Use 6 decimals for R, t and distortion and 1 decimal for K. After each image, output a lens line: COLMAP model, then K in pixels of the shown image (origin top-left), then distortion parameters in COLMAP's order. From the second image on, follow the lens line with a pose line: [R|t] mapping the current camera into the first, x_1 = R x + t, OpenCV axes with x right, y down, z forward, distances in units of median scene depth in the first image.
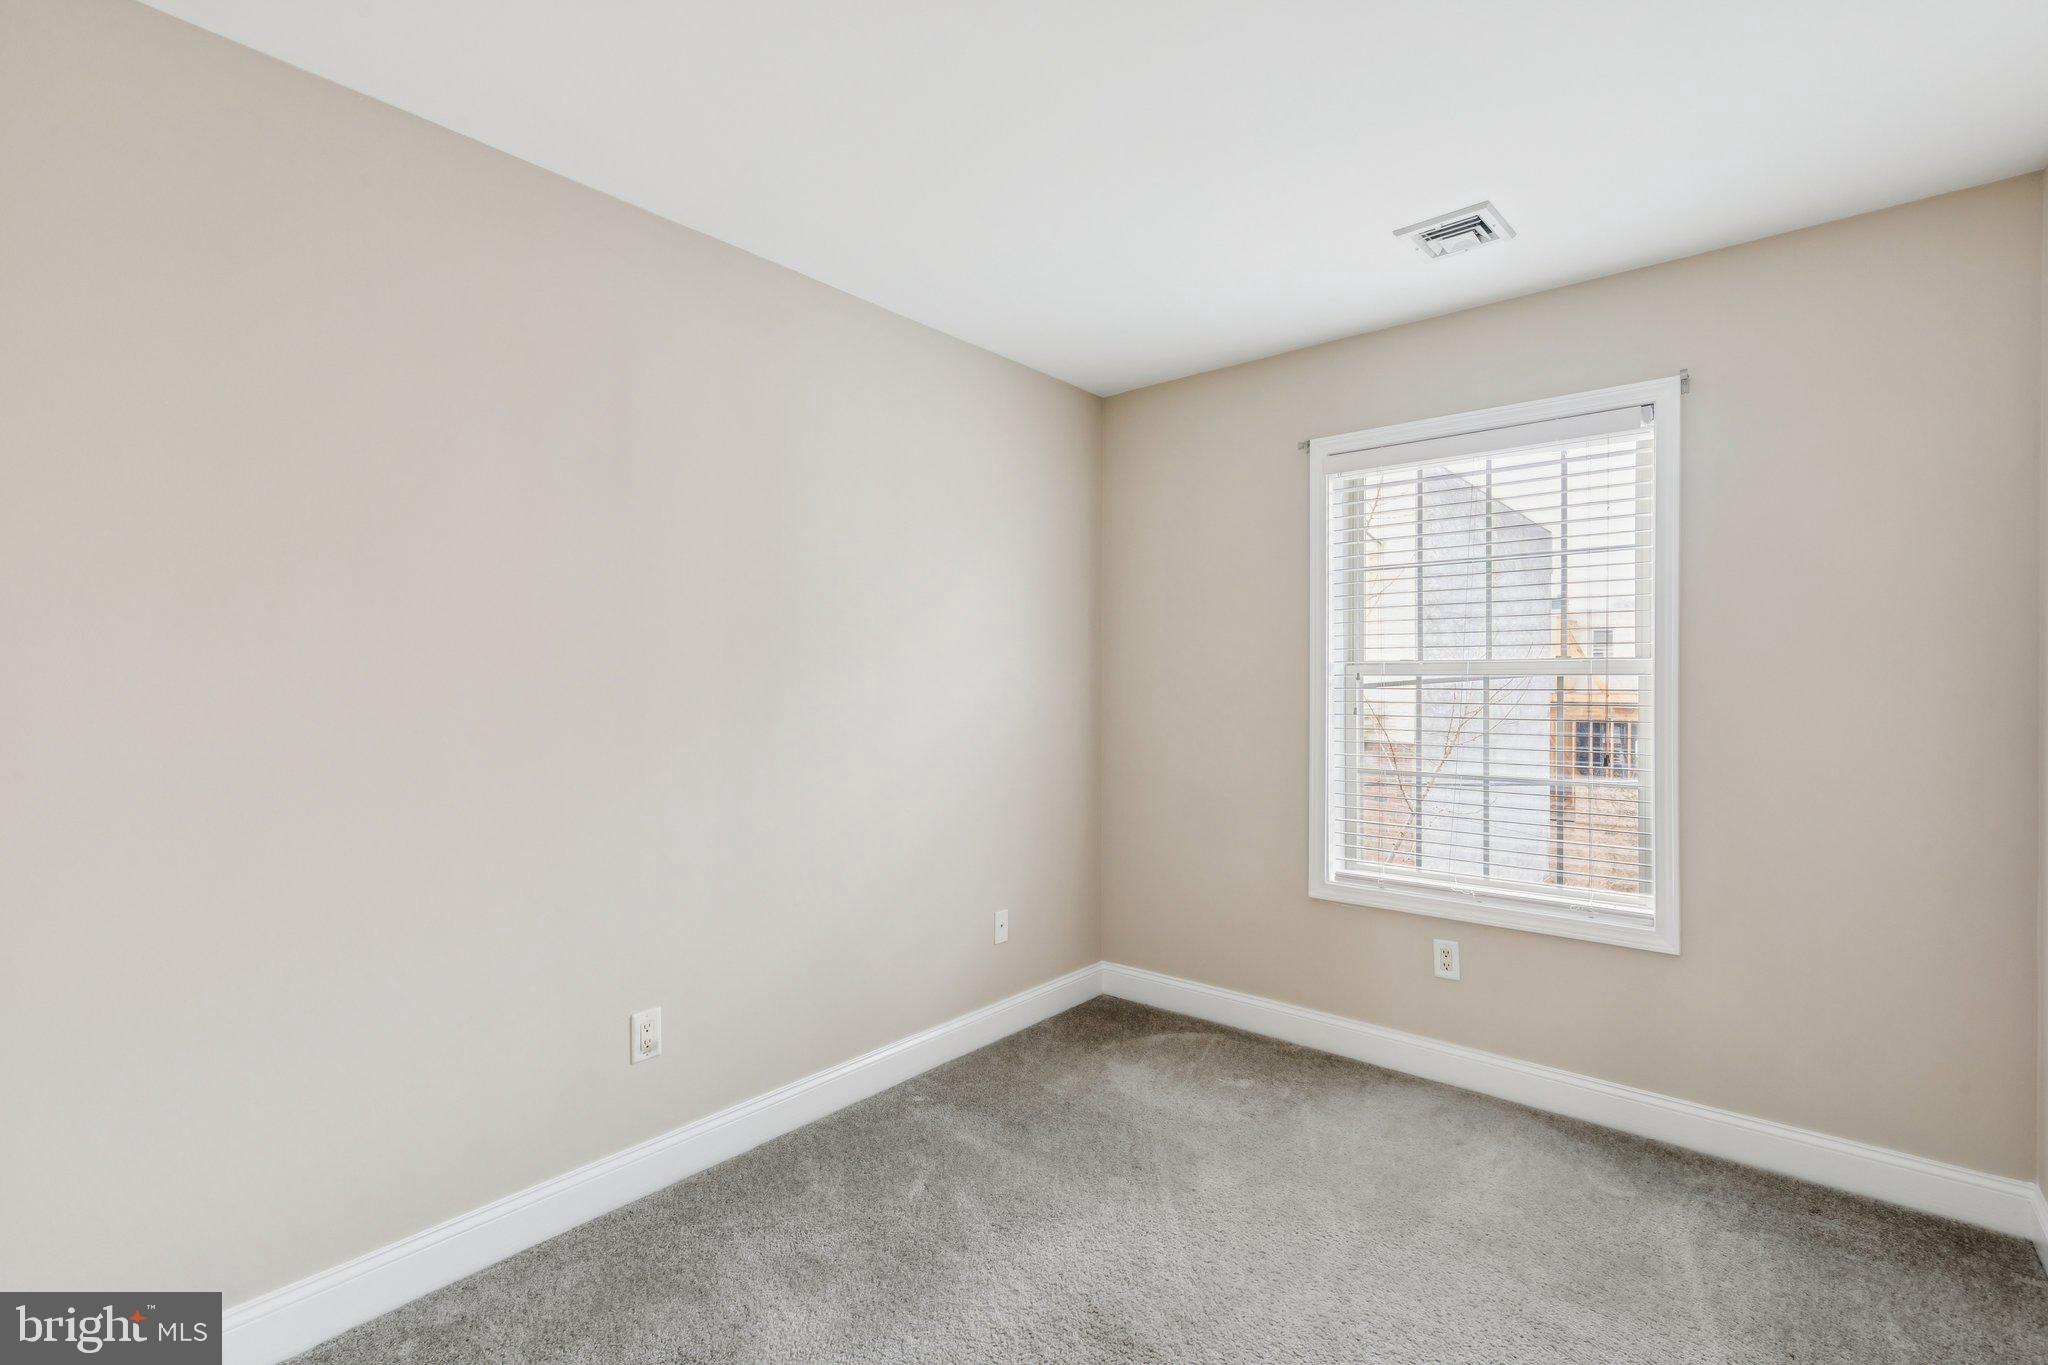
lens RADIAL K [[930.7, 0, 1013.1], [0, 930.7, 672.8], [0, 0, 1]] dist [0.001785, -0.000279]
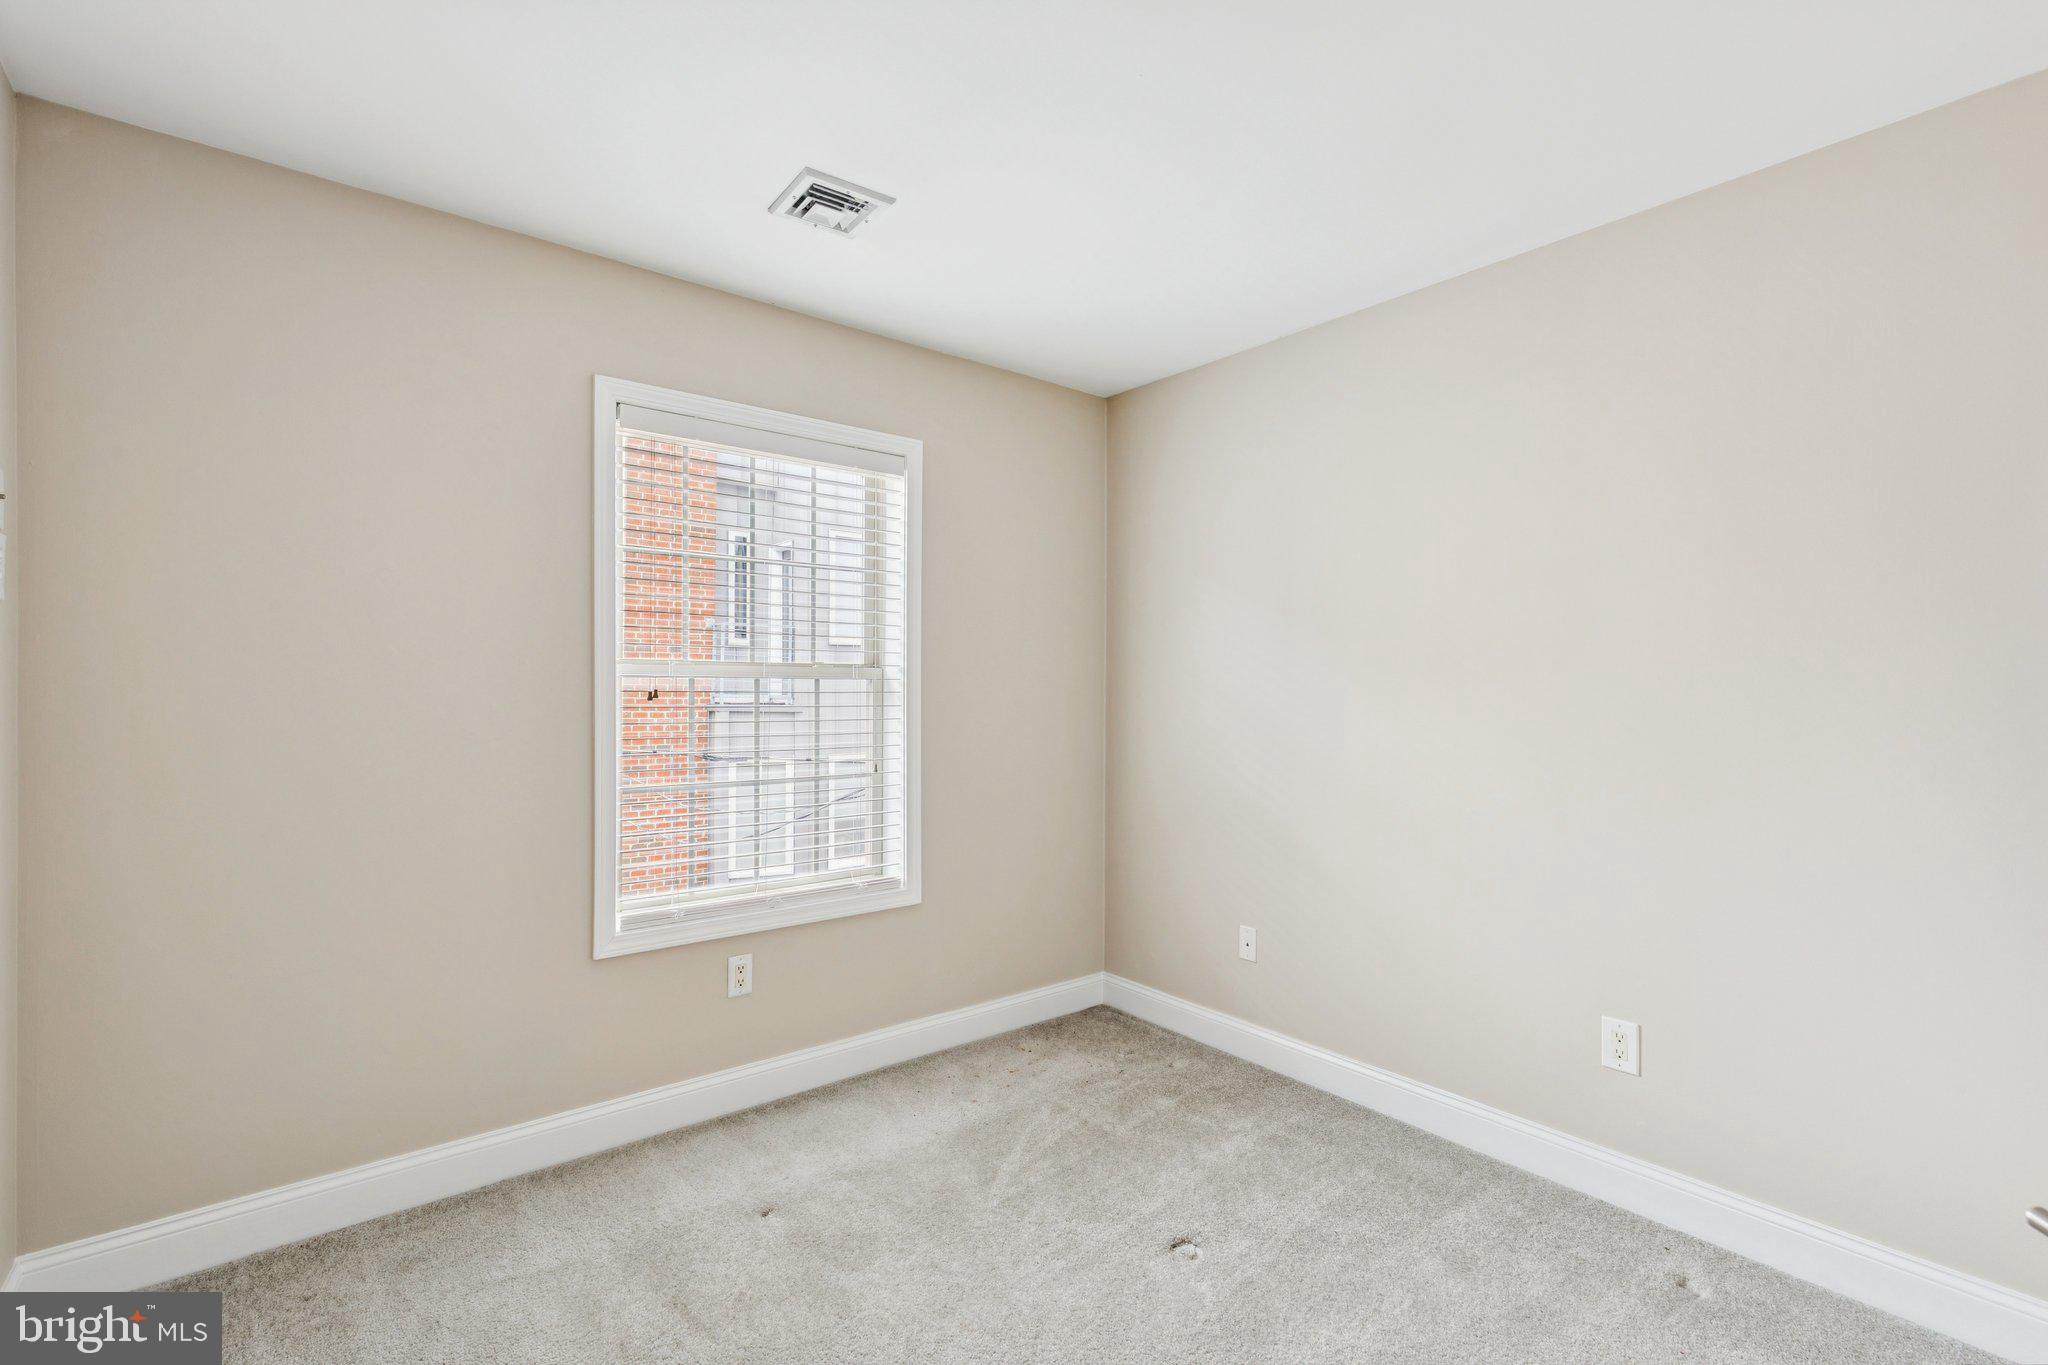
lens RADIAL K [[1163.6, 0, 1024.0], [0, 1163.6, 682.5], [0, 0, 1]] dist [0.079750, 0.000138]
pose [[0.099071, 0.001774, 0.995079, -0.731955], [-0.011305, 0.999936, -0.000657, 0.005569], [-0.995016, -0.011185, 0.099085, 0.623534]]
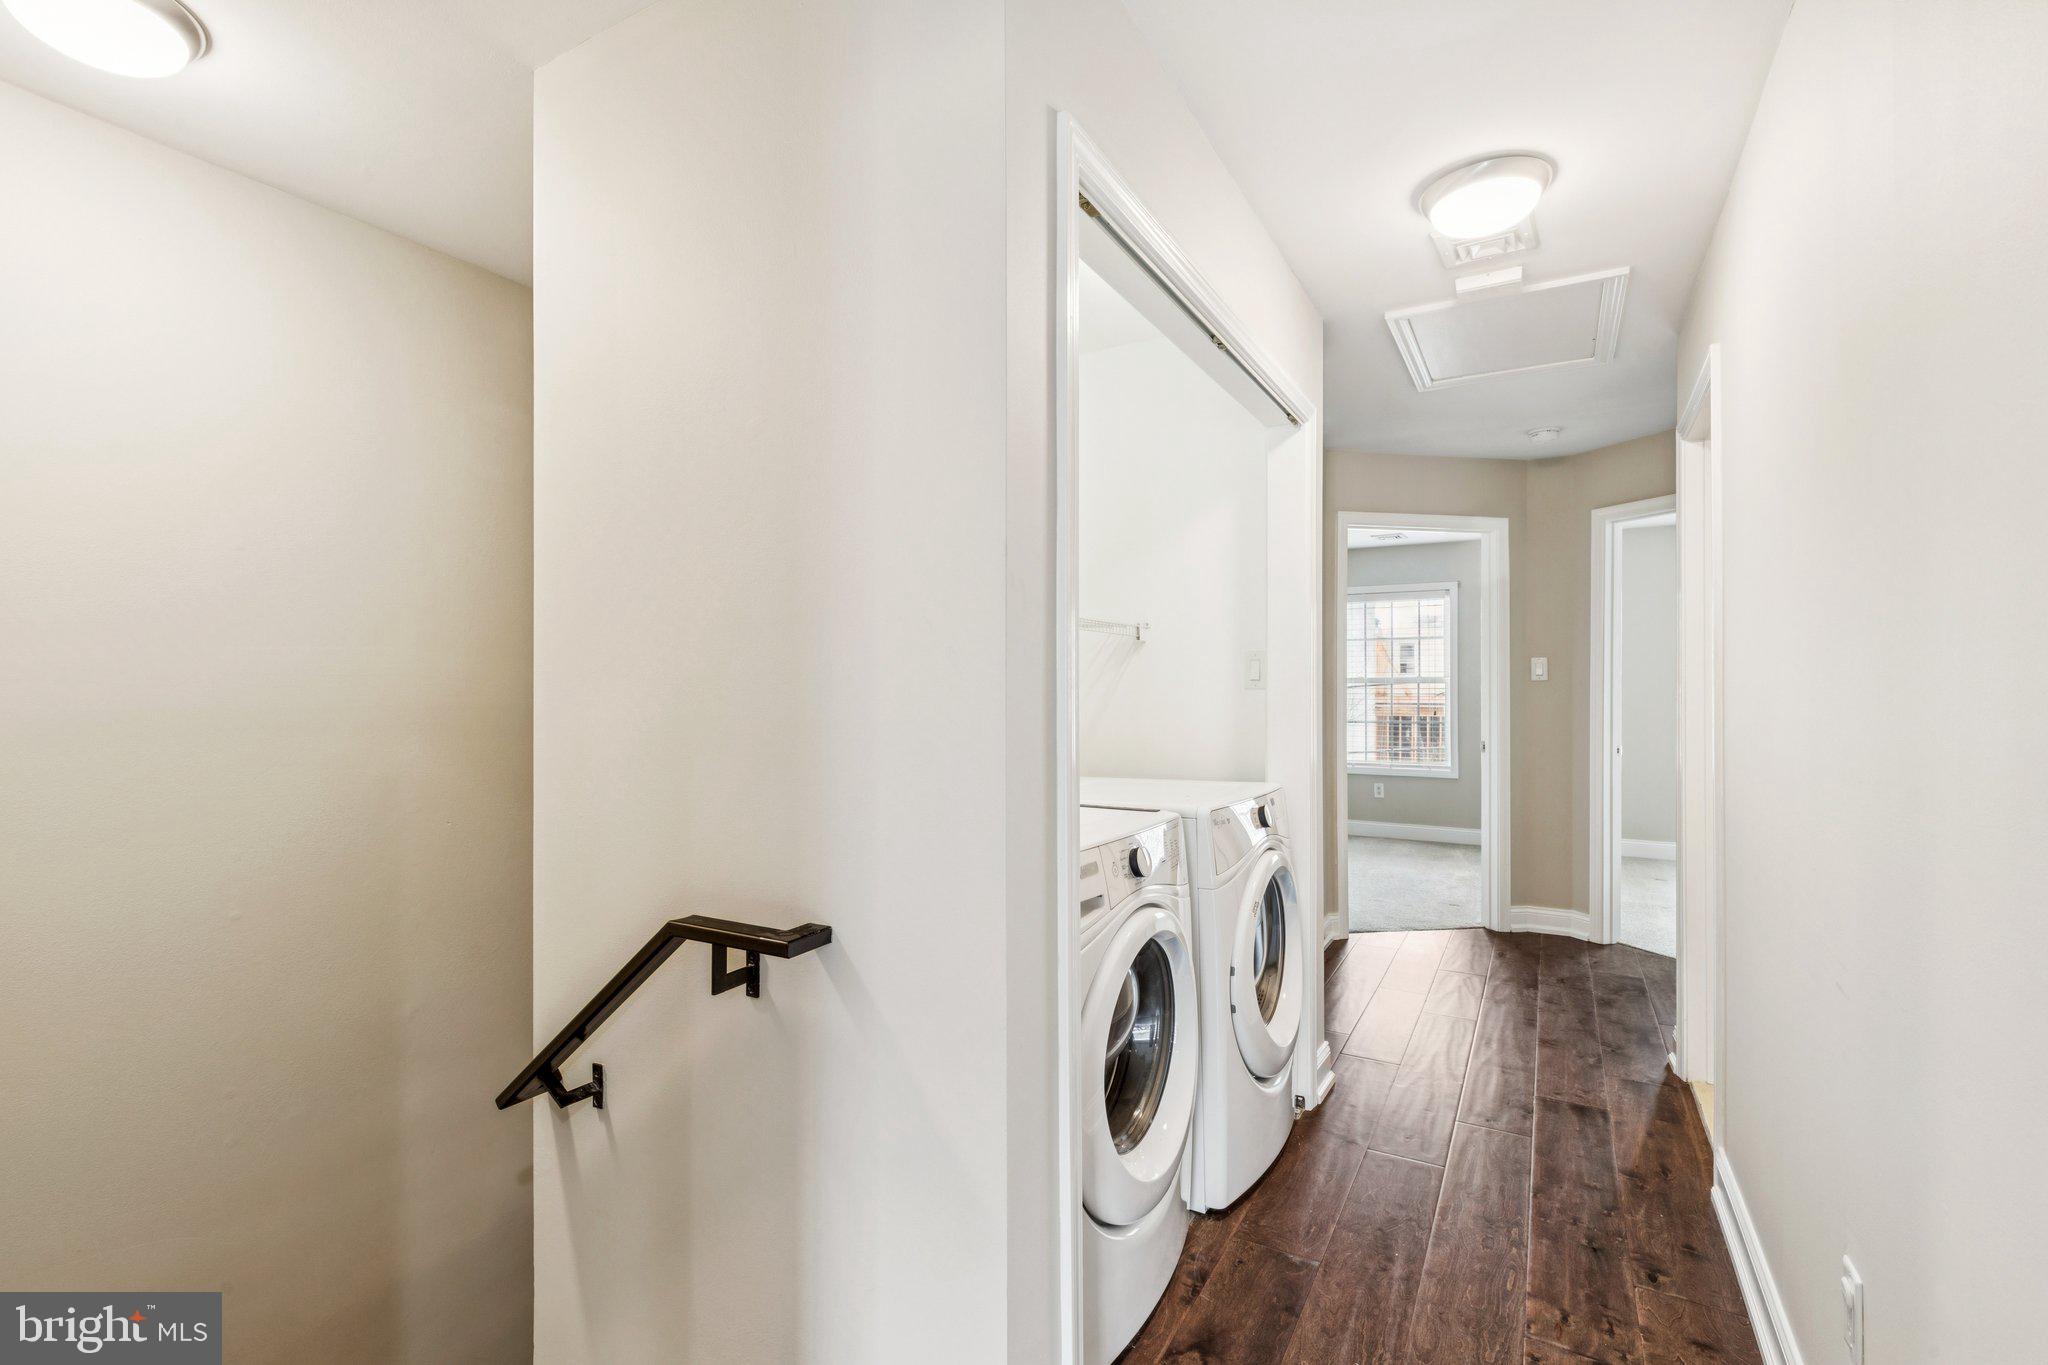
lens RADIAL K [[930.7, 0, 1013.1], [0, 930.7, 672.8], [0, 0, 1]] dist [0.001785, -0.000279]
pose [[0.985396, -0.000414, 0.170278, -1.047123], [0.001472, 0.999980, -0.006087, -0.011856], [-0.170272, 0.006248, 0.985377, -1.484336]]
